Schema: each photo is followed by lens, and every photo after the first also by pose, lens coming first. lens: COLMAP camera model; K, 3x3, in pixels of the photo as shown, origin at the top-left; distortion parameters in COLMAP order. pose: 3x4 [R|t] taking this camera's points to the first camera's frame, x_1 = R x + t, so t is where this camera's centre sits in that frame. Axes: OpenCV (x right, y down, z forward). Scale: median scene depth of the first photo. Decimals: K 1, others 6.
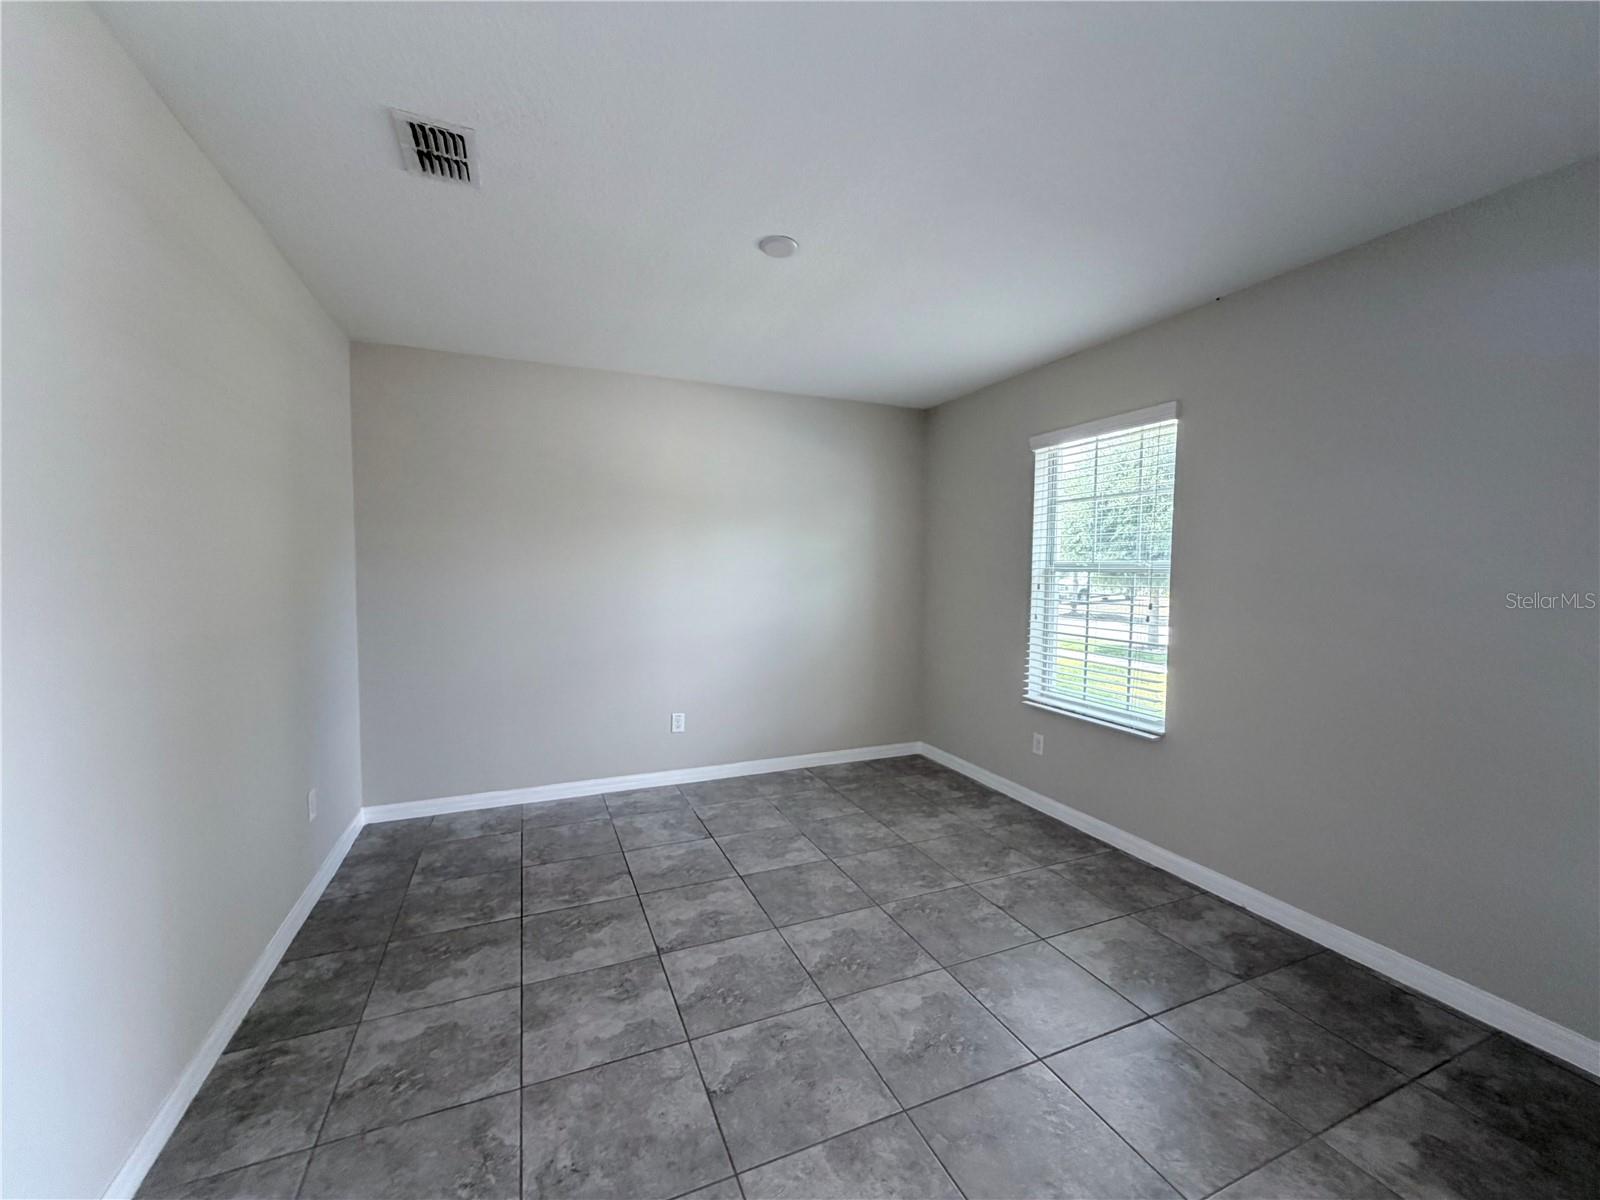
lens RADIAL K [[647.2, 0, 793.4], [0, 647.2, 600.9], [0, 0, 1]] dist [0.001404, 0.000349]
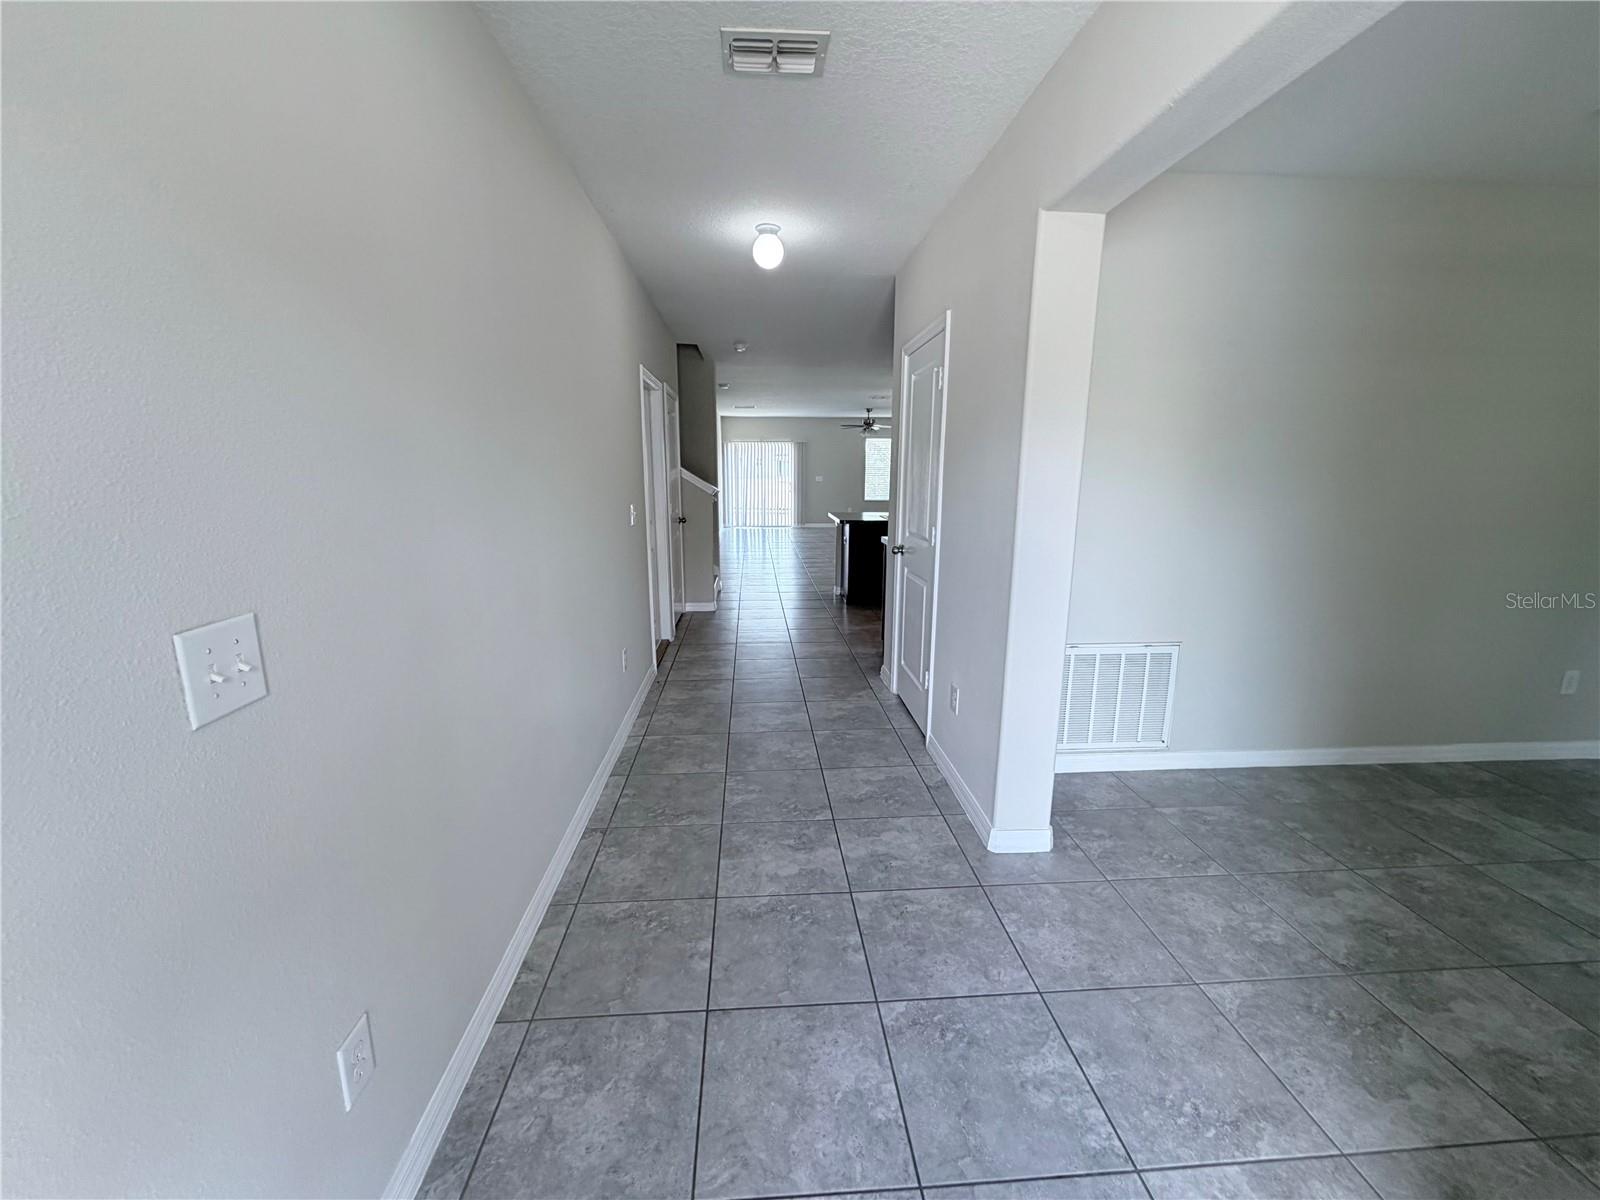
lens RADIAL K [[647.2, 0, 801.1], [0, 647.2, 591.1], [0, 0, 1]] dist [0.001404, 0.000349]
pose [[-0.315680, 0.172999, -0.932962, 0.853292], [-0.056907, 0.978017, 0.200609, -0.007958], [0.947158, 0.116421, -0.298896, 0.003682]]
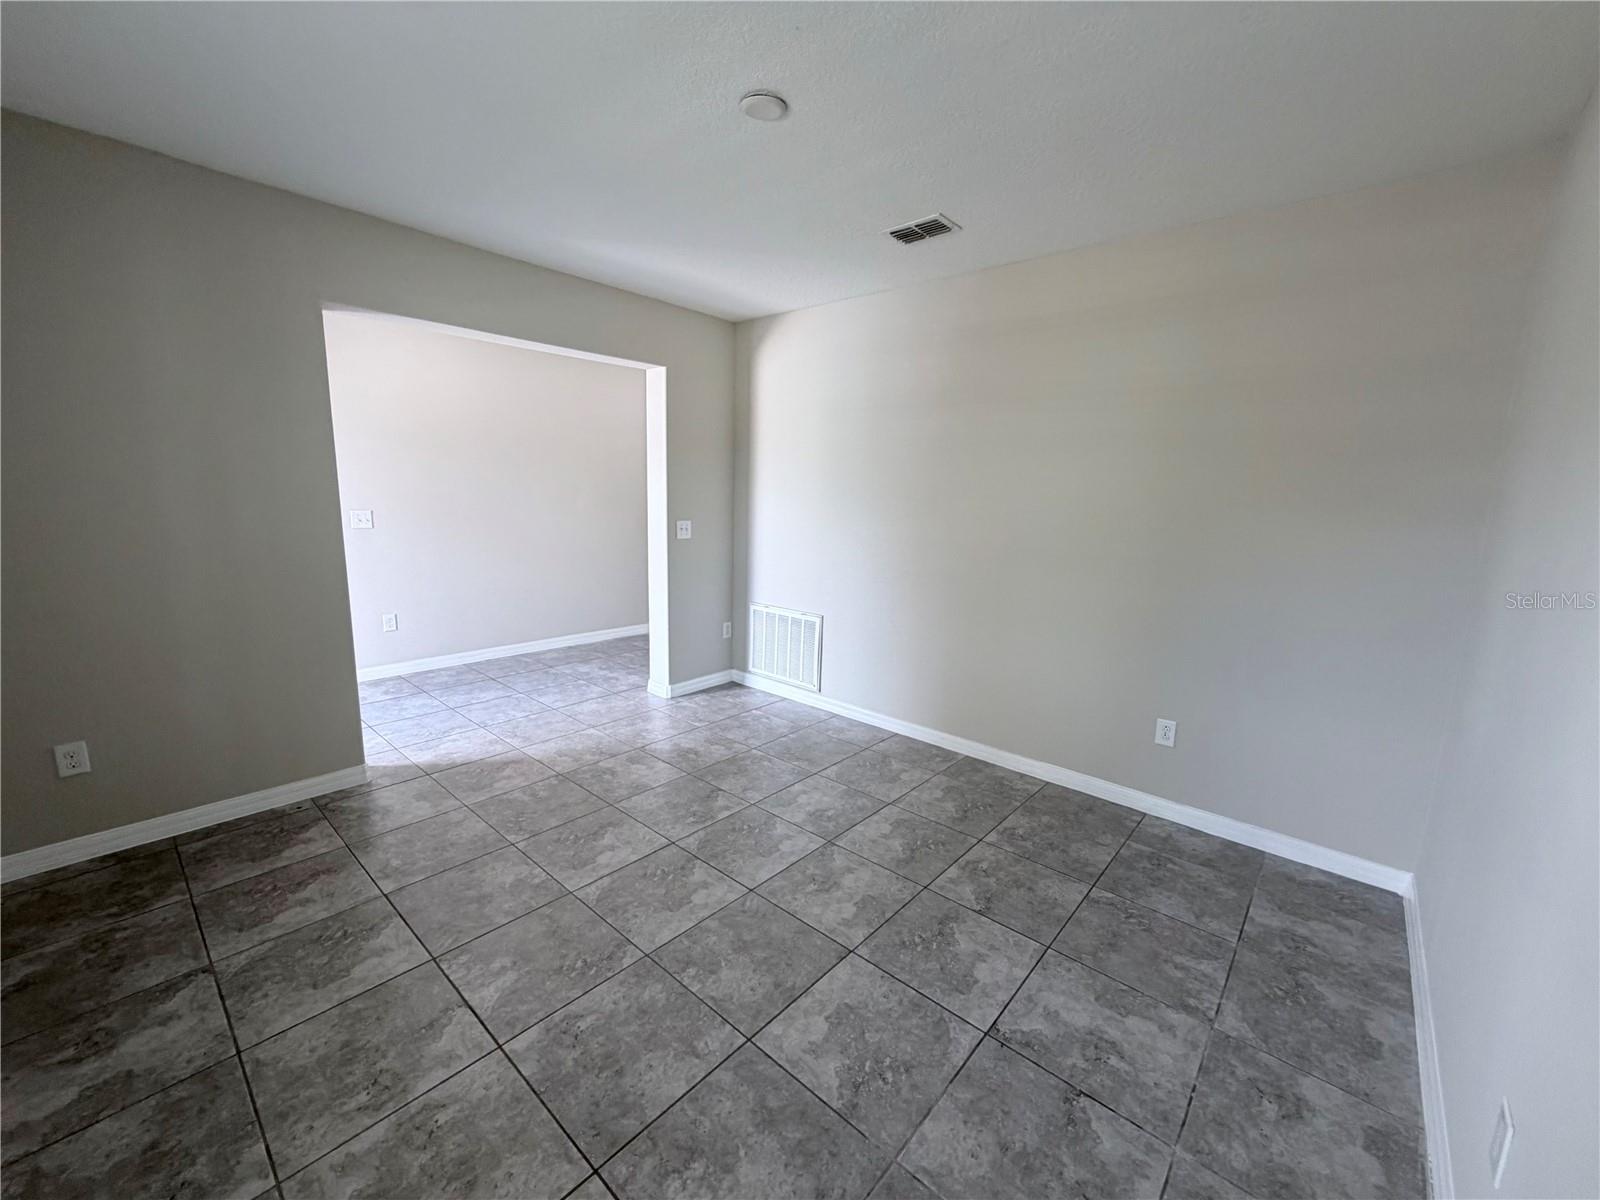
lens RADIAL K [[647.2, 0, 793.0], [0, 647.2, 598.9], [0, 0, 1]] dist [0.001404, 0.000349]
pose [[-0.905234, 0.036906, -0.423308, 0.306880], [-0.056219, 0.977060, 0.205408, -0.102911], [0.421178, 0.209740, -0.882393, 1.805146]]
